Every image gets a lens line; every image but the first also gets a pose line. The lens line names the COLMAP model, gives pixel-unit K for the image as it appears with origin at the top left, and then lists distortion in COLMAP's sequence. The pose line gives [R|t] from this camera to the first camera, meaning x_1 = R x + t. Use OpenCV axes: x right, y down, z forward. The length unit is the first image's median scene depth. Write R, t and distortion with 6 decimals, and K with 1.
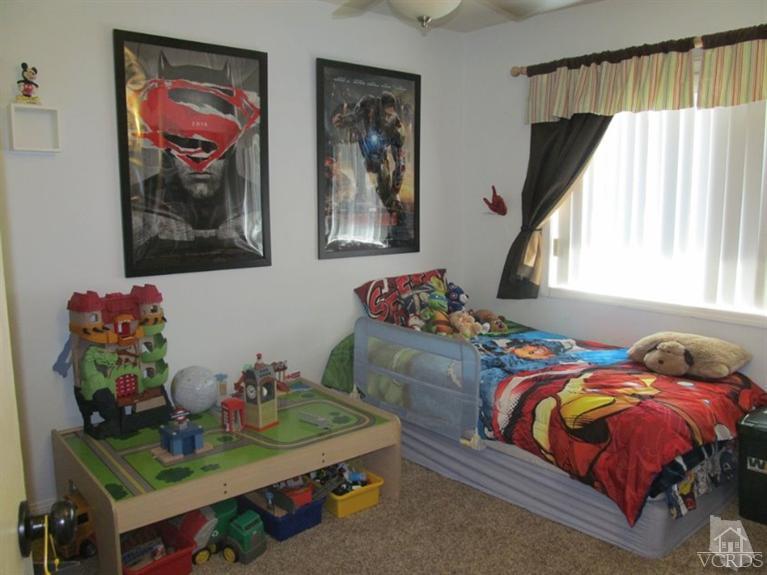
lens RADIAL K [[637.7, 0, 386.6], [0, 637.7, 288.1], [0, 0, 1]] dist [-0.060028, 0.024458]
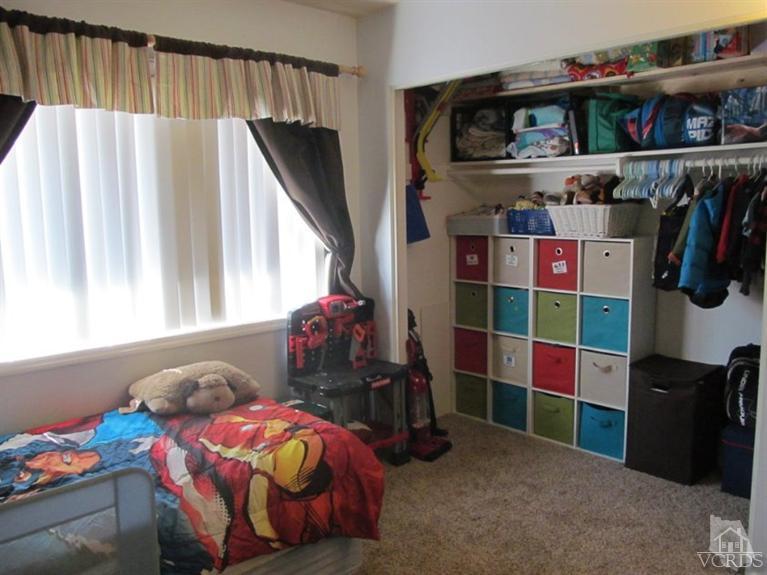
lens RADIAL K [[637.7, 0, 386.6], [0, 637.7, 288.1], [0, 0, 1]] dist [-0.060028, 0.024458]
pose [[-0.051542, -0.130324, 0.990131, -0.459594], [0.165320, 0.976656, 0.137157, -0.123317], [-0.984892, 0.170757, -0.028794, 0.785270]]
